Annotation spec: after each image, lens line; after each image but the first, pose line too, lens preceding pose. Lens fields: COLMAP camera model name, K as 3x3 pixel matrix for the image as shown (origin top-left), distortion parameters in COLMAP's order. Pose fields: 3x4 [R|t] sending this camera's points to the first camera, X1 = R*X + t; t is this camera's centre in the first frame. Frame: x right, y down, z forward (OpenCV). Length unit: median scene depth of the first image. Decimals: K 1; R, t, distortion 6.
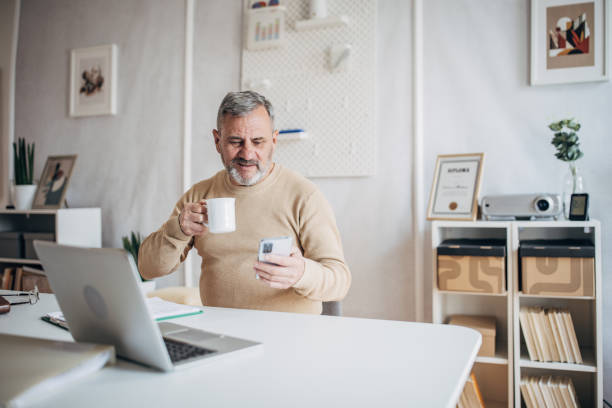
lens RADIAL K [[498.9, 0, 306.0], [0, 498.9, 204.0], [0, 0, 1]] dist [-0.008861, -0.003479]
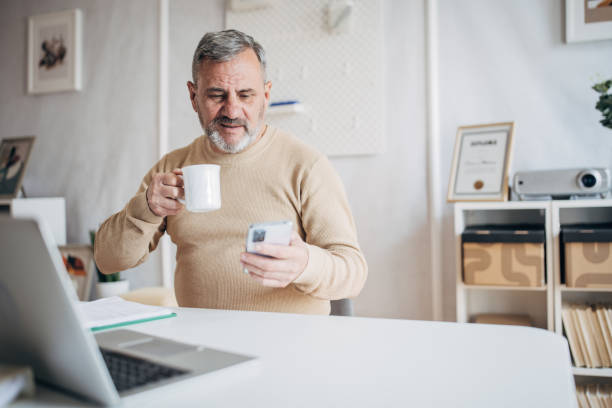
lens RADIAL K [[528.6, 0, 306.0], [0, 528.6, 204.0], [0, 0, 1]] dist [-0.005818, -0.010503]
pose [[0.999771, -0.014905, 0.015375, -0.011766], [0.014794, 0.999864, 0.007329, 0.026849], [-0.015482, -0.007099, 0.999855, 0.118170]]
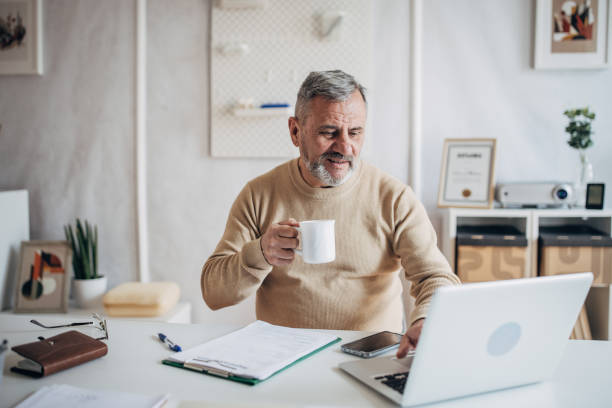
lens RADIAL K [[498.9, 0, 306.0], [0, 498.9, 204.0], [0, 0, 1]] dist [-0.008861, -0.003479]
pose [[0.972637, -0.011976, 0.232021, -0.243713], [-0.004329, 0.997563, 0.069638, -0.043611], [-0.232289, -0.068736, 0.970215, 0.148648]]
